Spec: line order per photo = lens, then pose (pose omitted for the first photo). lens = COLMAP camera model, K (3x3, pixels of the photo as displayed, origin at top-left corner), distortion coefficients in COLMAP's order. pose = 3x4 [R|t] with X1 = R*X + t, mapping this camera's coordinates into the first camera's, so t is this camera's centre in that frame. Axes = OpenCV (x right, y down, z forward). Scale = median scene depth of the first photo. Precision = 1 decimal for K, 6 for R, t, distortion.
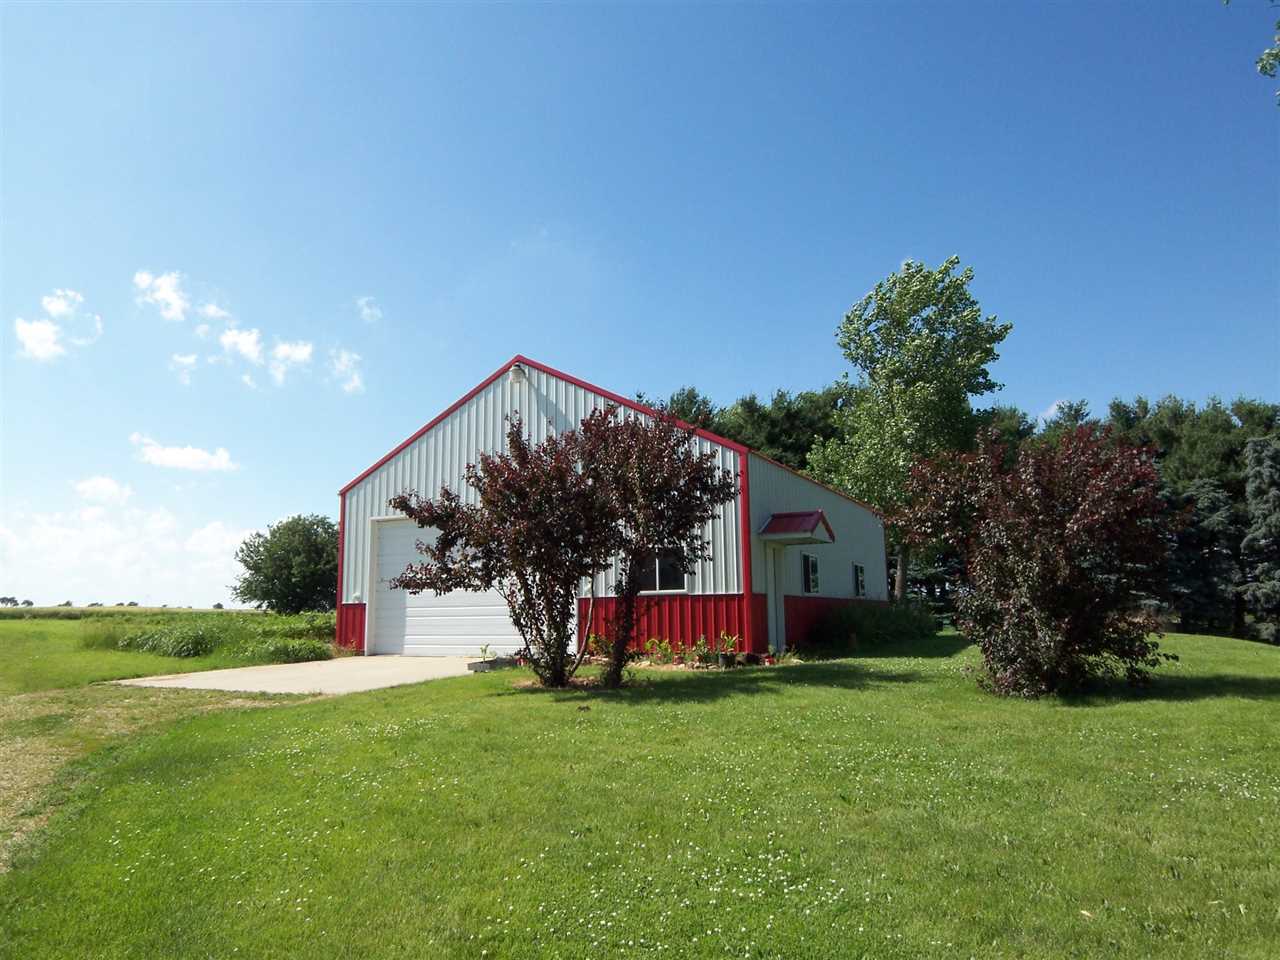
lens RADIAL K [[859.9, 0, 635.9], [0, 859.9, 486.4], [0, 0, 1]] dist [-0.007661, -0.048529]
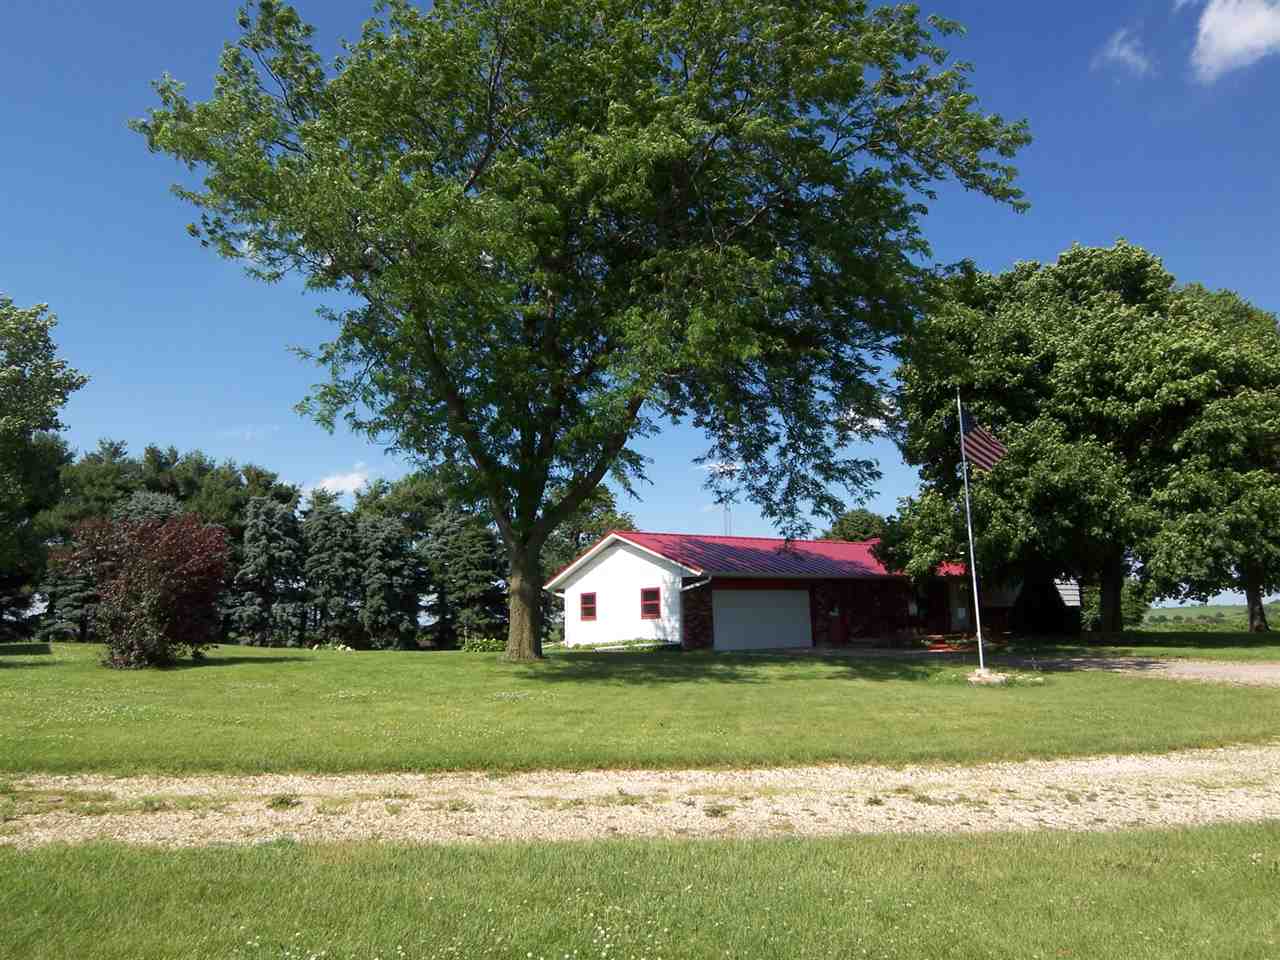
lens RADIAL K [[859.9, 0, 635.9], [0, 859.9, 486.4], [0, 0, 1]] dist [-0.007661, -0.048529]
pose [[0.479265, 0.133973, 0.867385, -0.146023], [-0.112472, 0.989508, -0.090691, -0.018759], [-0.870434, -0.054091, 0.489305, -0.170171]]
